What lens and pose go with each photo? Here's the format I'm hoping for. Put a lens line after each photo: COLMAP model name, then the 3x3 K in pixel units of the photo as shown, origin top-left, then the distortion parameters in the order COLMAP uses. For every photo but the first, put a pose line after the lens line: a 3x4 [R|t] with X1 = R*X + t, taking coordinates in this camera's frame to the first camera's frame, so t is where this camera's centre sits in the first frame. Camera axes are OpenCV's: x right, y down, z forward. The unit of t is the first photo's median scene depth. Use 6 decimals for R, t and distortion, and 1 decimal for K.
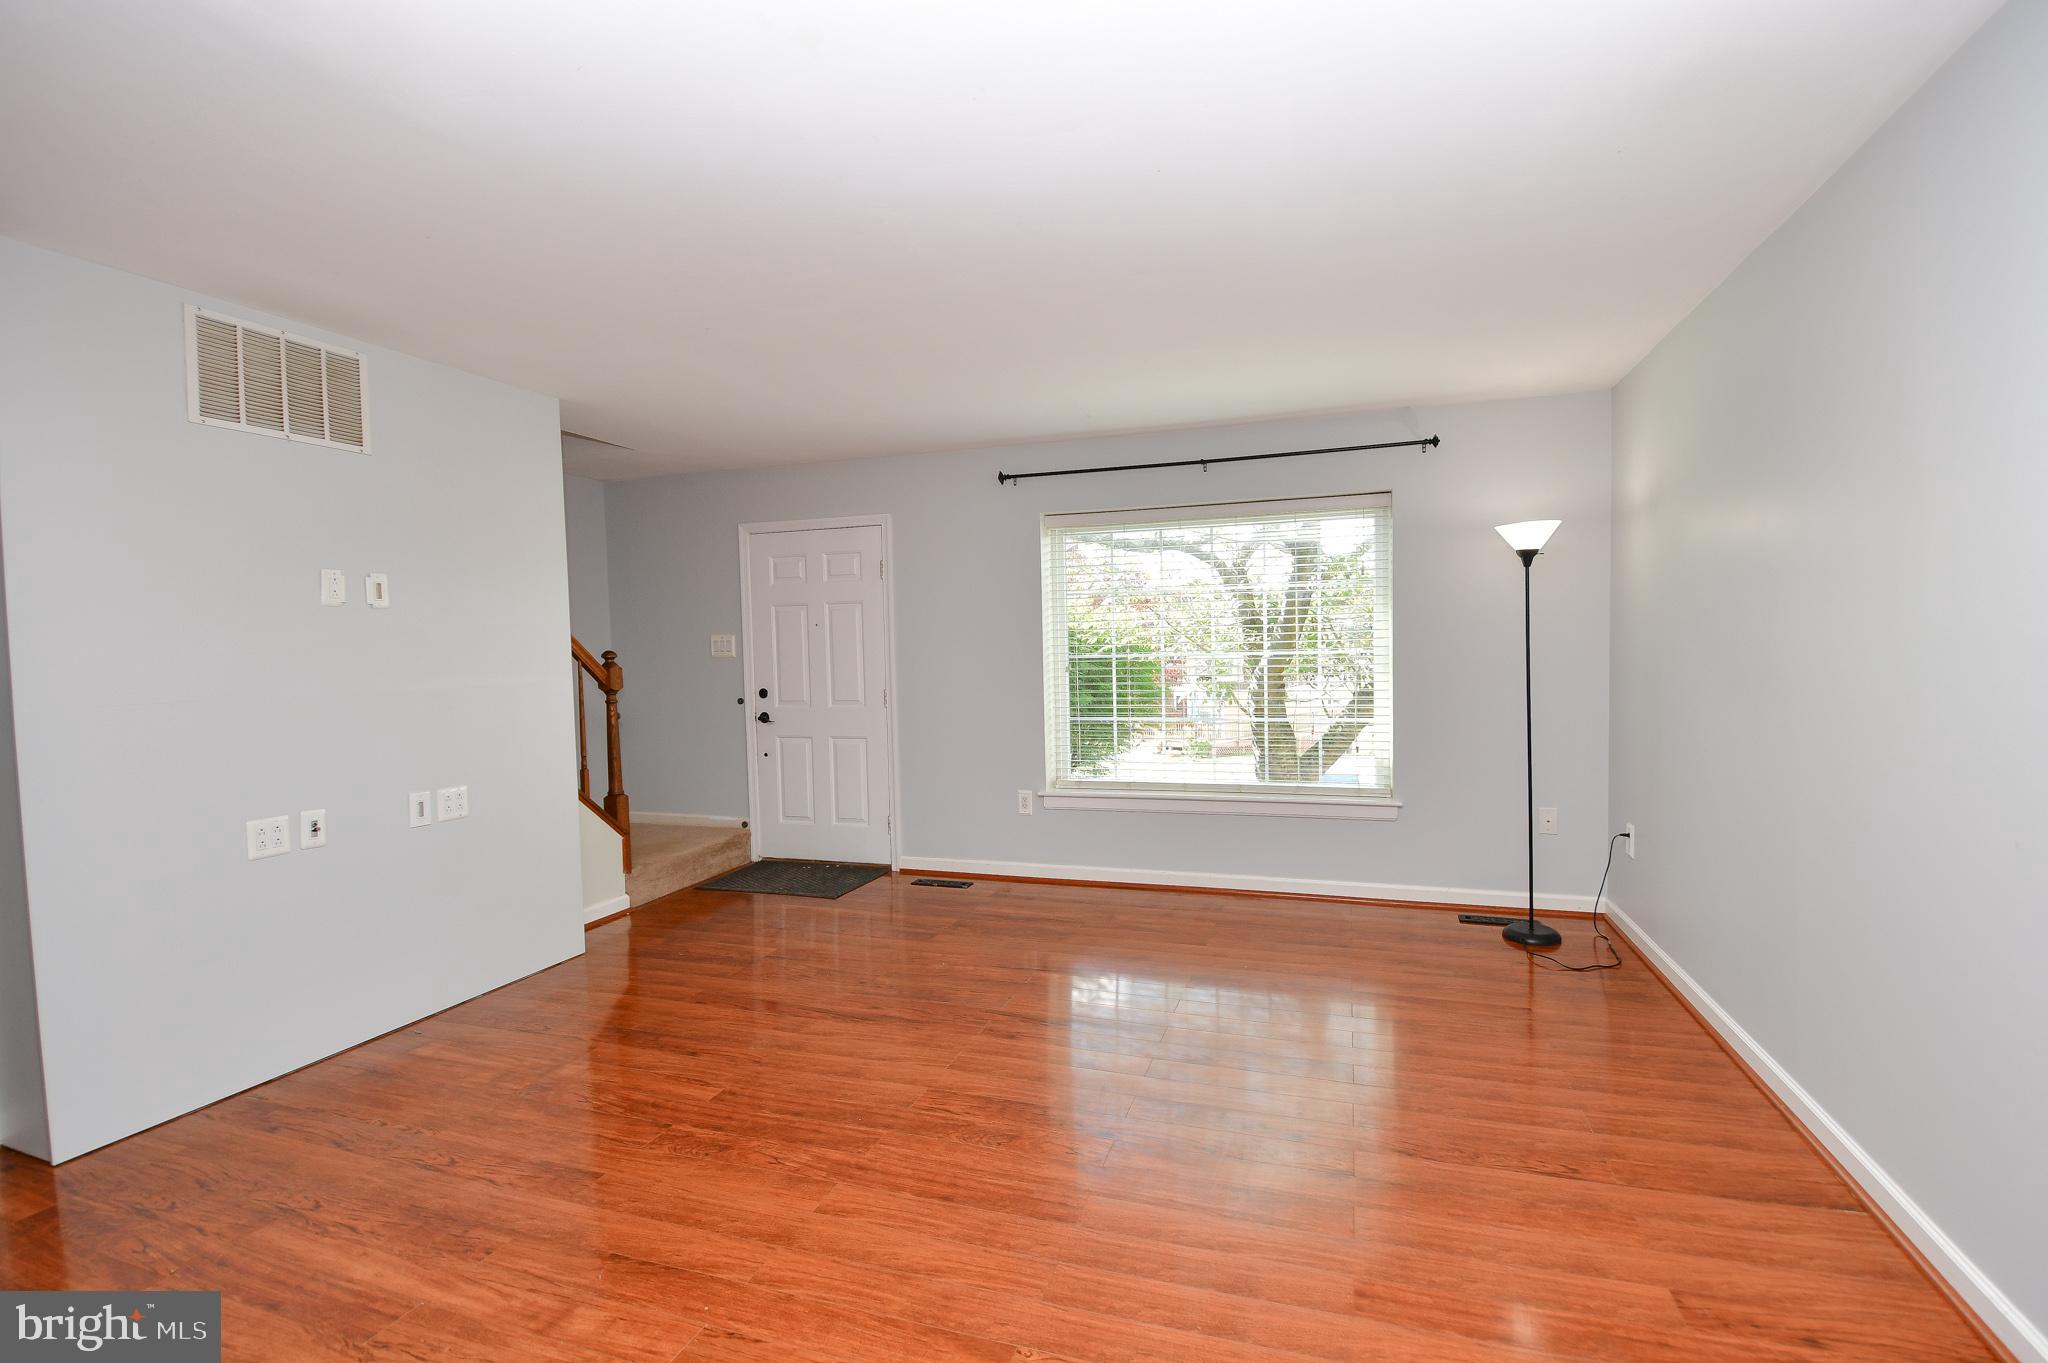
lens RADIAL K [[937.0, 0, 1054.1], [0, 937.0, 670.6], [0, 0, 1]] dist [0.003815, -0.011464]
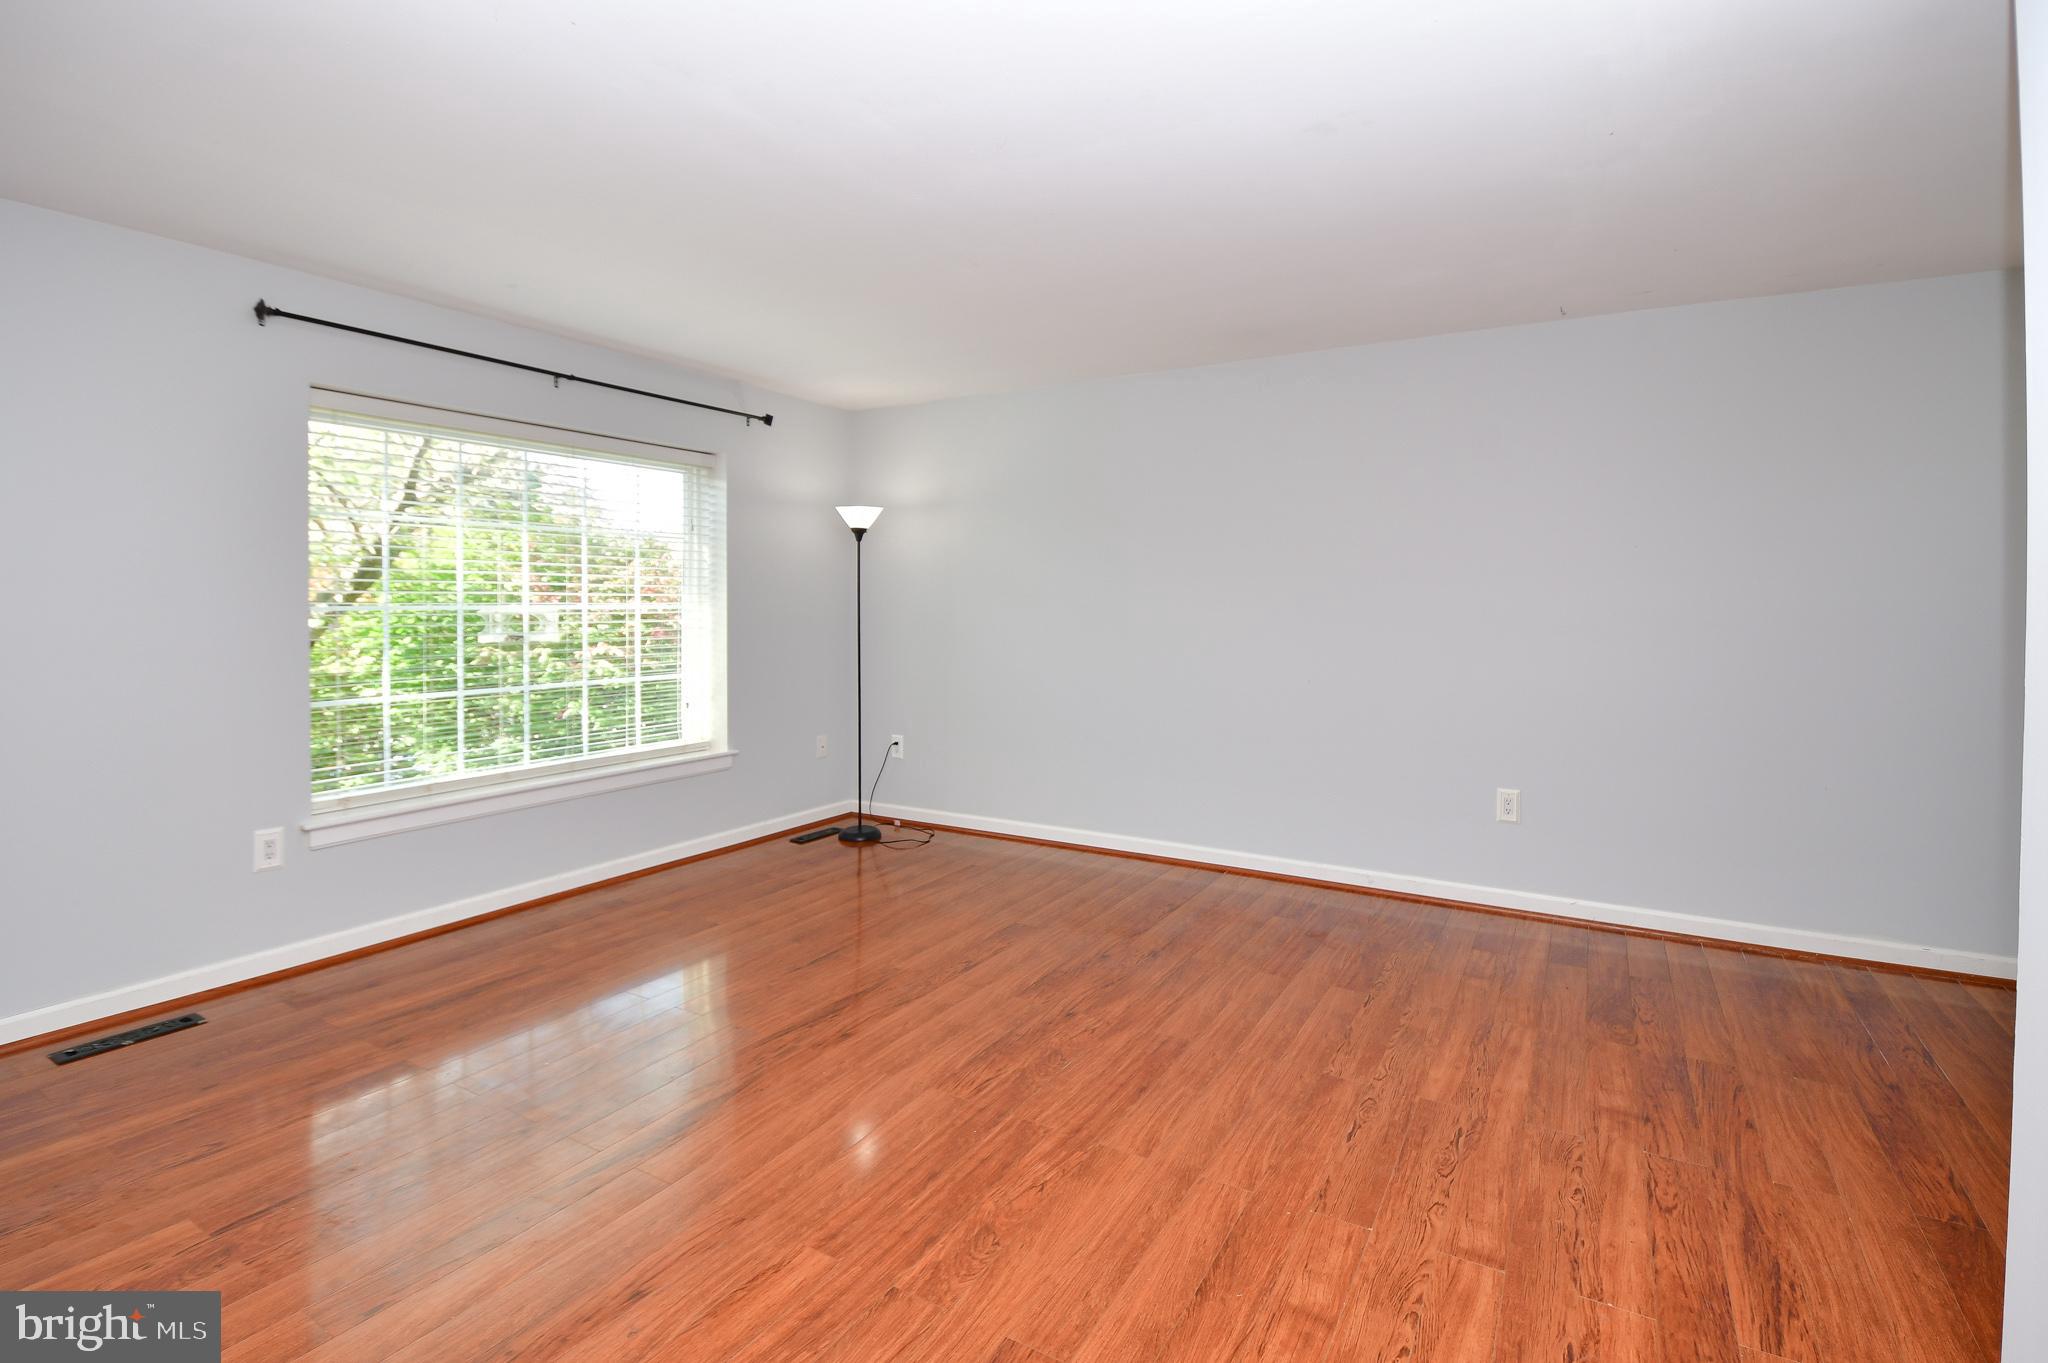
lens RADIAL K [[937.0, 0, 1076.4], [0, 937.0, 617.3], [0, 0, 1]] dist [0.003815, -0.011464]
pose [[0.191521, 0.003678, 0.981482, -0.940875], [0.021646, 0.999734, -0.007970, 0.010947], [-0.981250, 0.022772, 0.191390, 0.659775]]
